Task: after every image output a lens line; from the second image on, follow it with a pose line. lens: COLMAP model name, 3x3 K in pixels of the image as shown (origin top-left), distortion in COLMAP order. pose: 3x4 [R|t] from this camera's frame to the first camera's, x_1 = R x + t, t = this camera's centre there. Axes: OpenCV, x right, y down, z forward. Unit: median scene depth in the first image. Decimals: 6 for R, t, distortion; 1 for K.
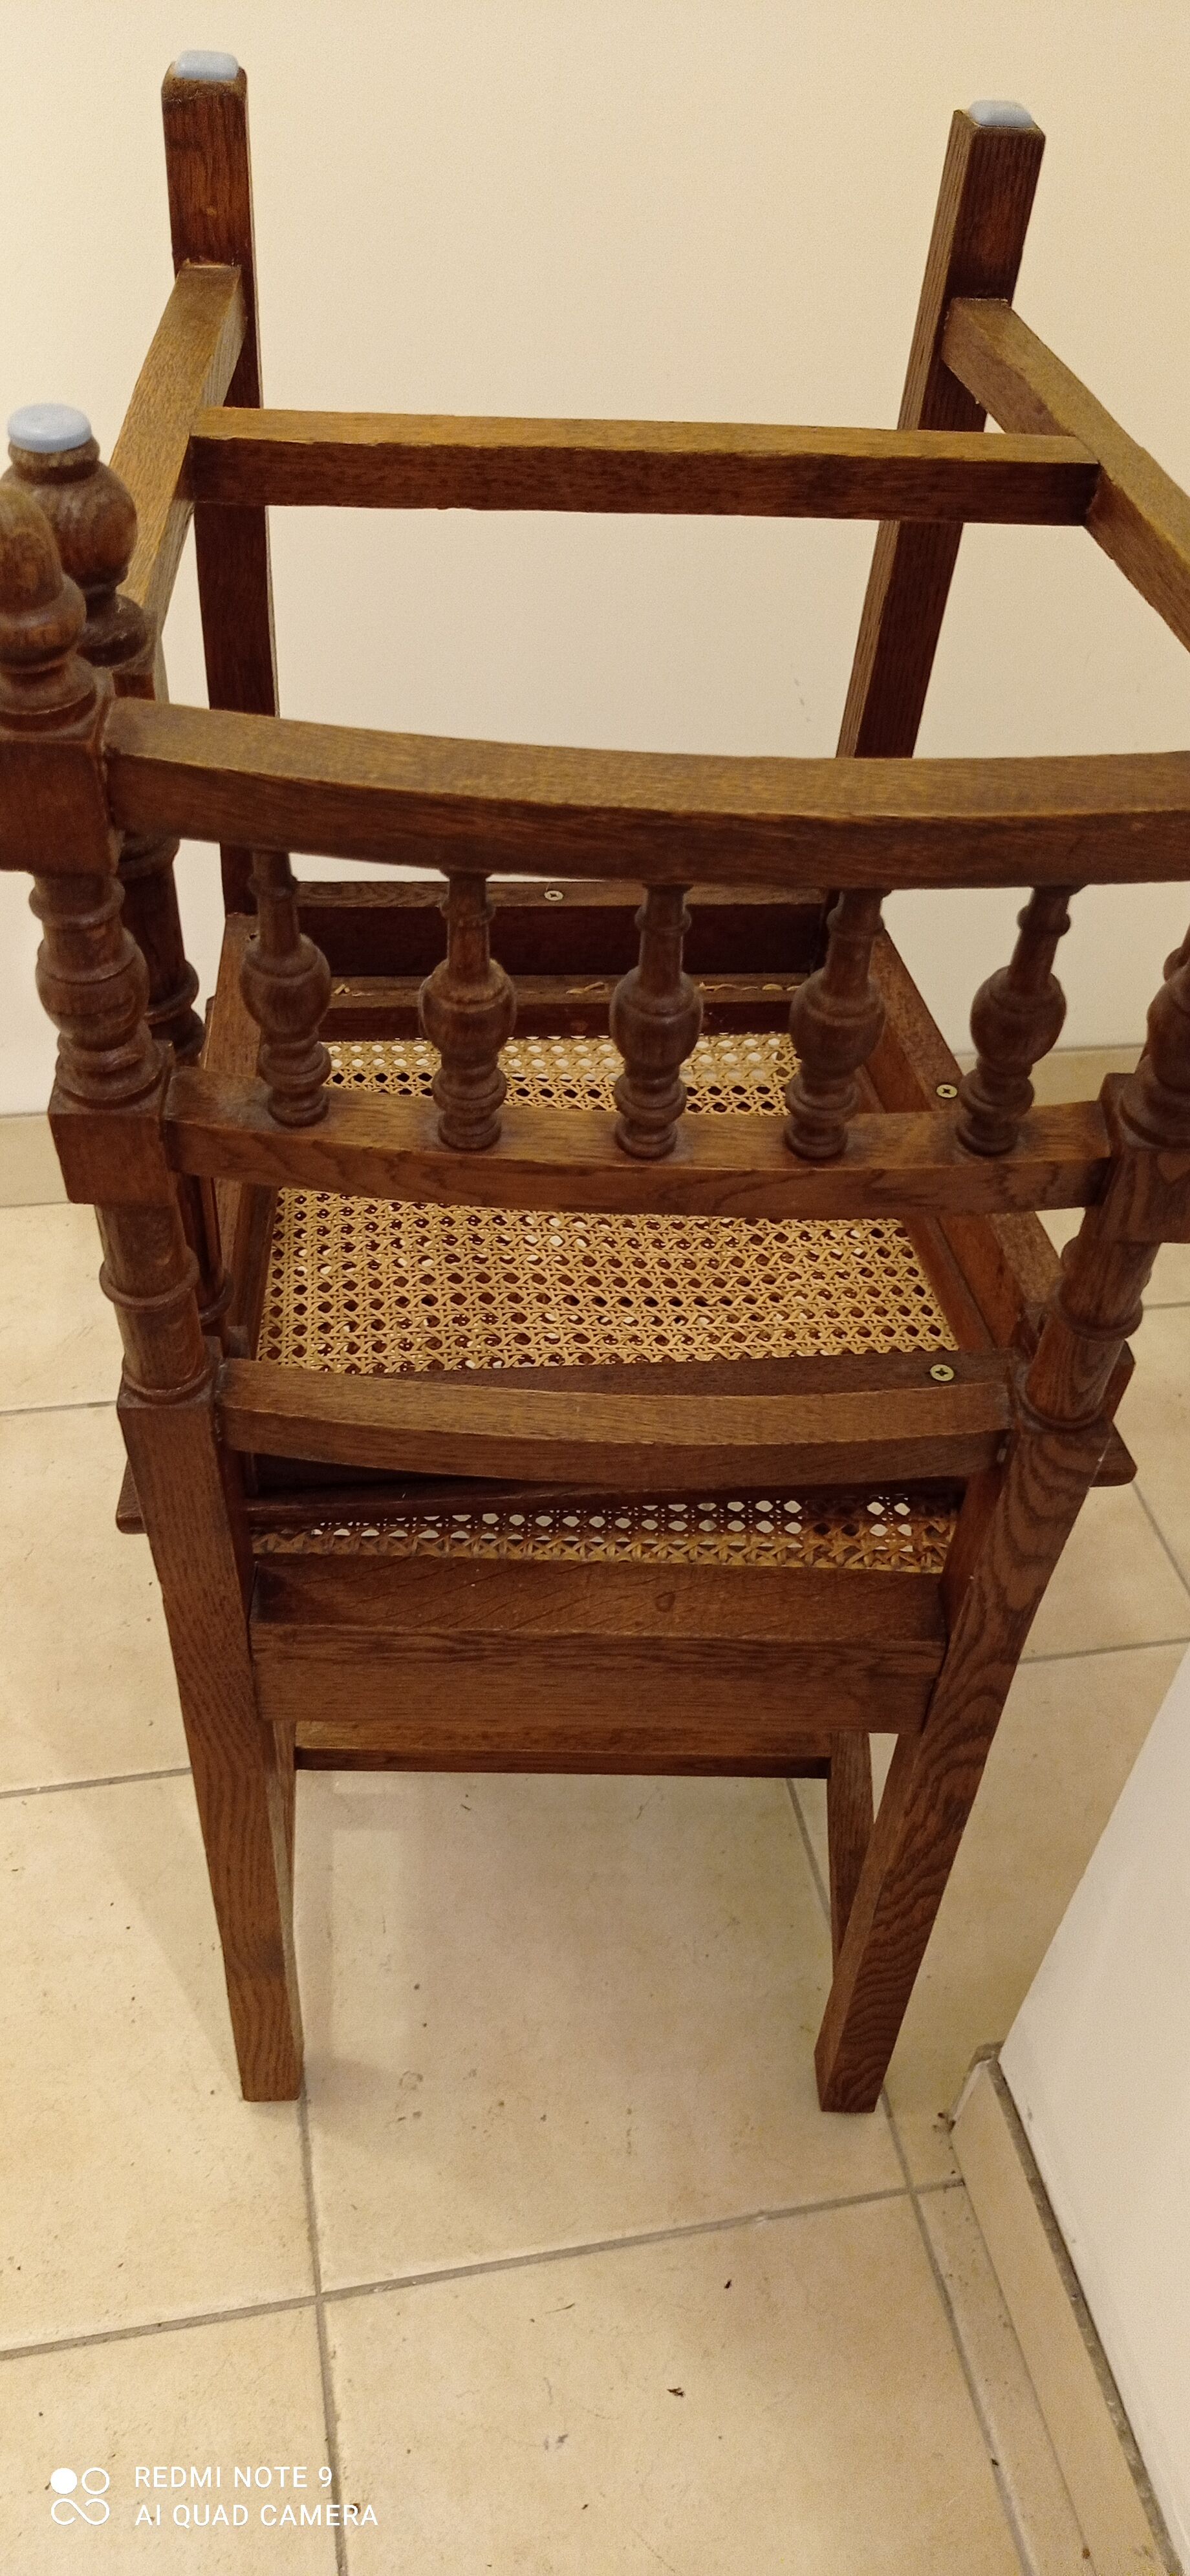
lens RADIAL K [[1889.6, 0, 582.3], [0, 1889.6, 1289.9], [0, 0, 1]] dist [0.006497, -0.001549]
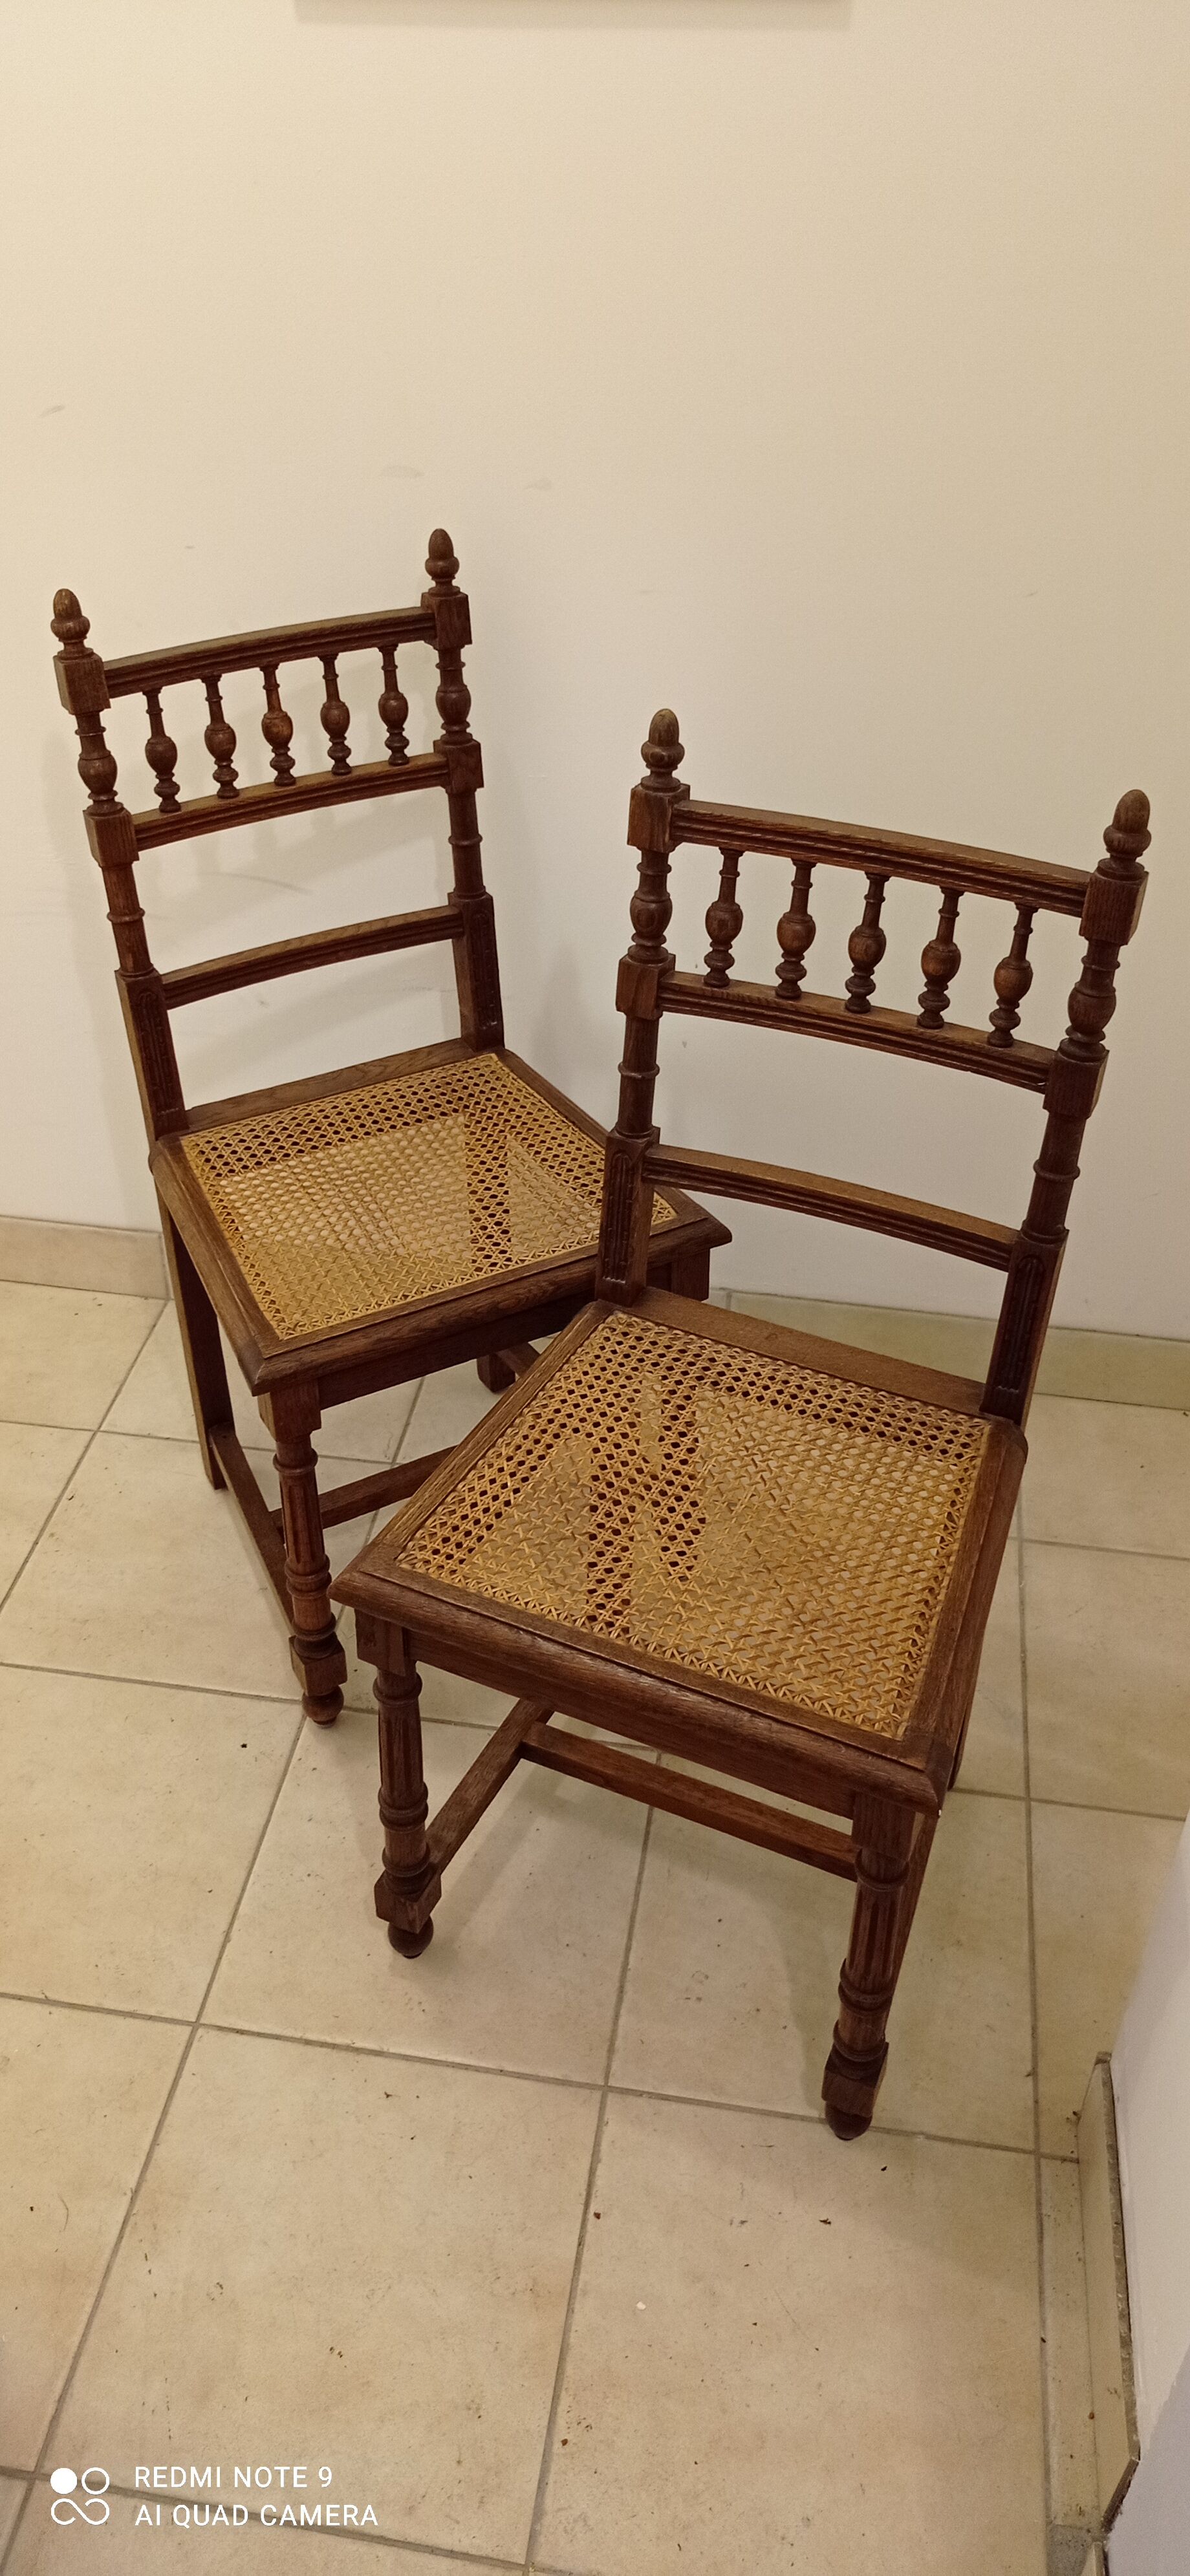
lens RADIAL K [[1889.6, 0, 605.5], [0, 1889.6, 1291.4], [0, 0, 1]] dist [0.006497, -0.001549]
pose [[0.942173, 0.164231, -0.292128, 0.193894], [-0.194676, 0.977746, -0.078193, 0.043166], [0.272785, 0.130542, 0.953177, -0.496749]]
